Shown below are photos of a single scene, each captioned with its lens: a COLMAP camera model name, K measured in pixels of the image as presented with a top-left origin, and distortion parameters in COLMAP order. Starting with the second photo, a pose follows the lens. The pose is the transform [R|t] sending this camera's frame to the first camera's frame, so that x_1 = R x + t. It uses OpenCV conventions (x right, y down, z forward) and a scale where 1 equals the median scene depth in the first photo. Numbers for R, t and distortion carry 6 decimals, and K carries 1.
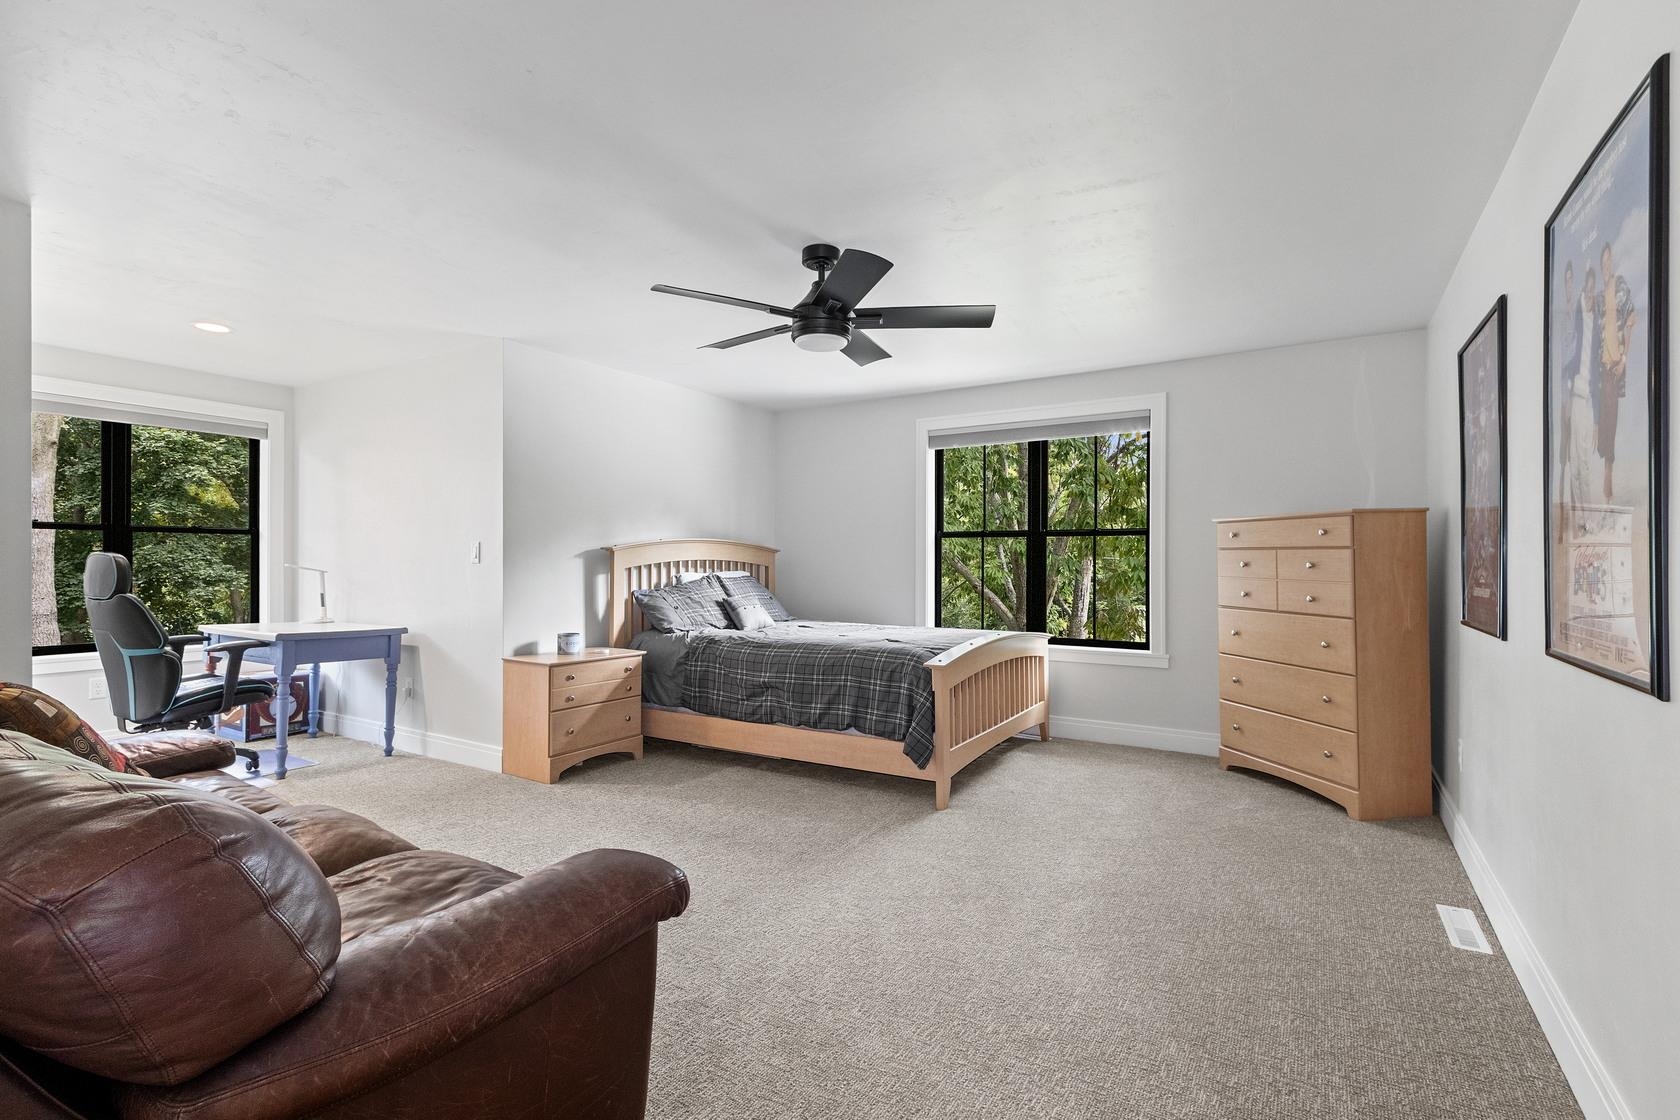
lens RADIAL K [[777.0, 0, 829.0], [0, 777.0, 556.8], [0, 0, 1]] dist [0.007107, -0.003656]
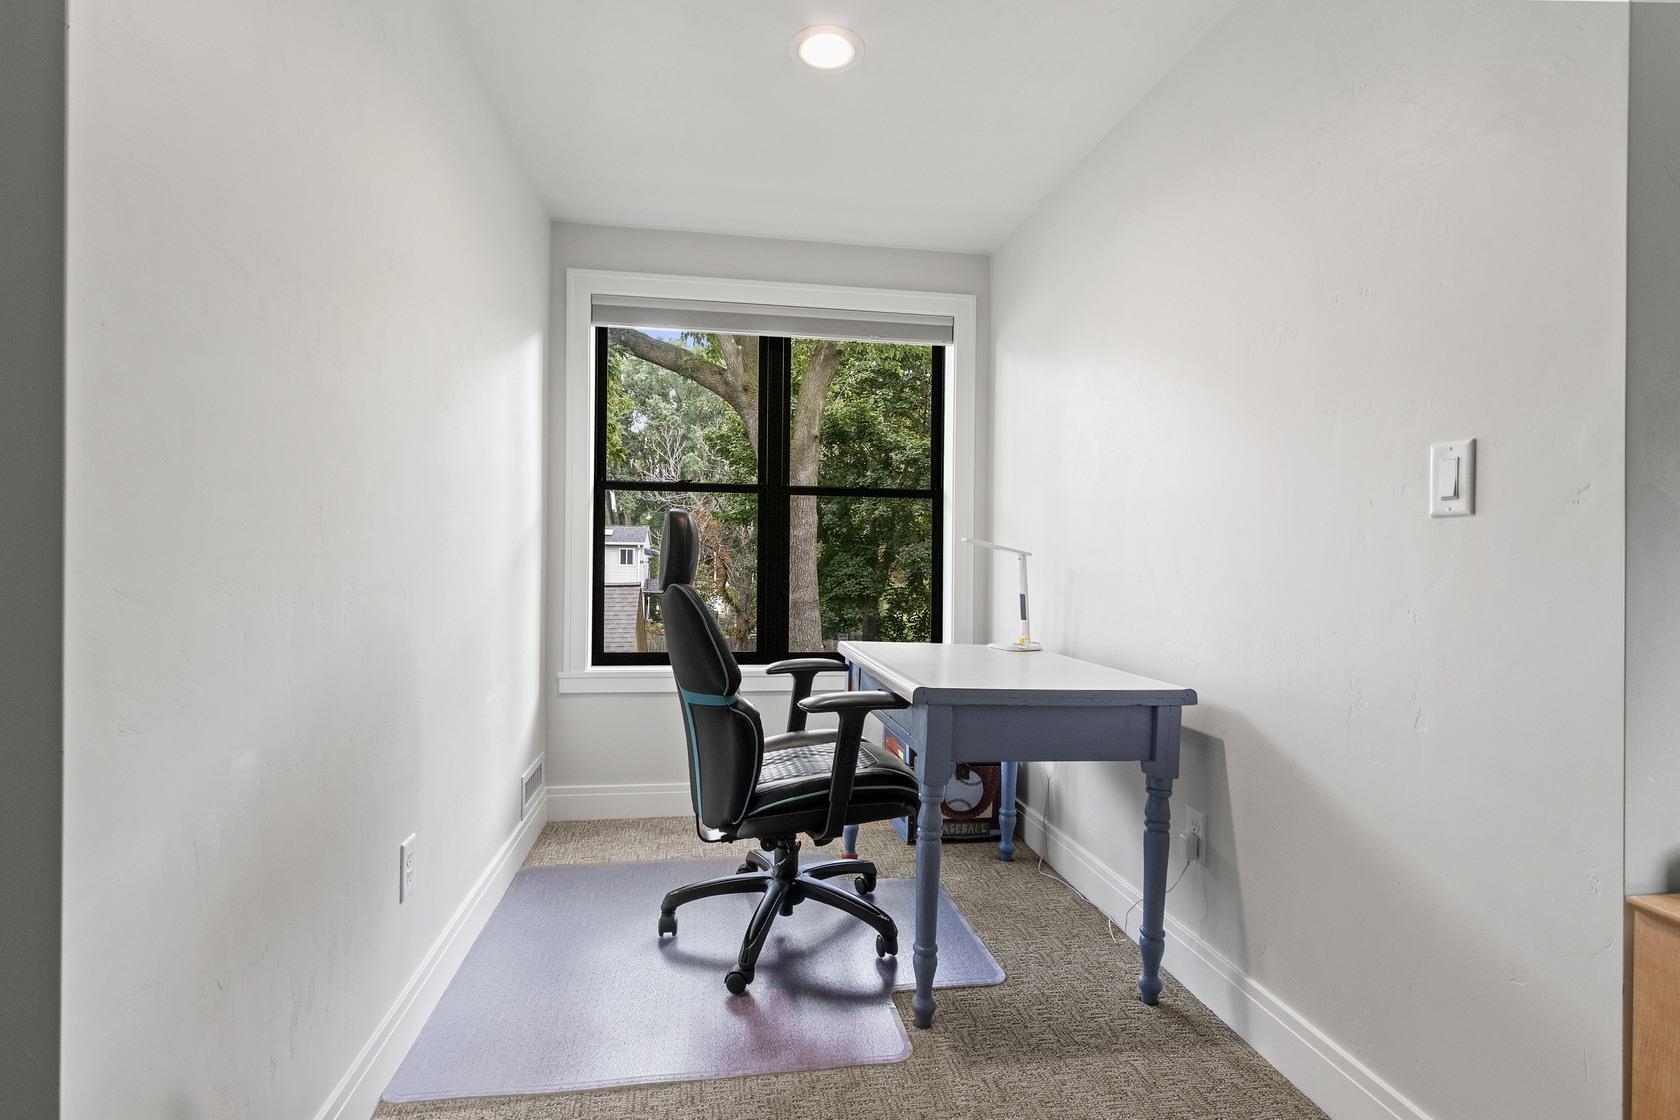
lens RADIAL K [[777.0, 0, 828.4], [0, 777.0, 558.8], [0, 0, 1]] dist [0.007107, -0.003656]
pose [[0.658664, 0.007184, -0.752403, -0.359706], [-0.007862, 0.999966, 0.002665, 0.024017], [0.752396, 0.004160, 0.658698, 0.584771]]
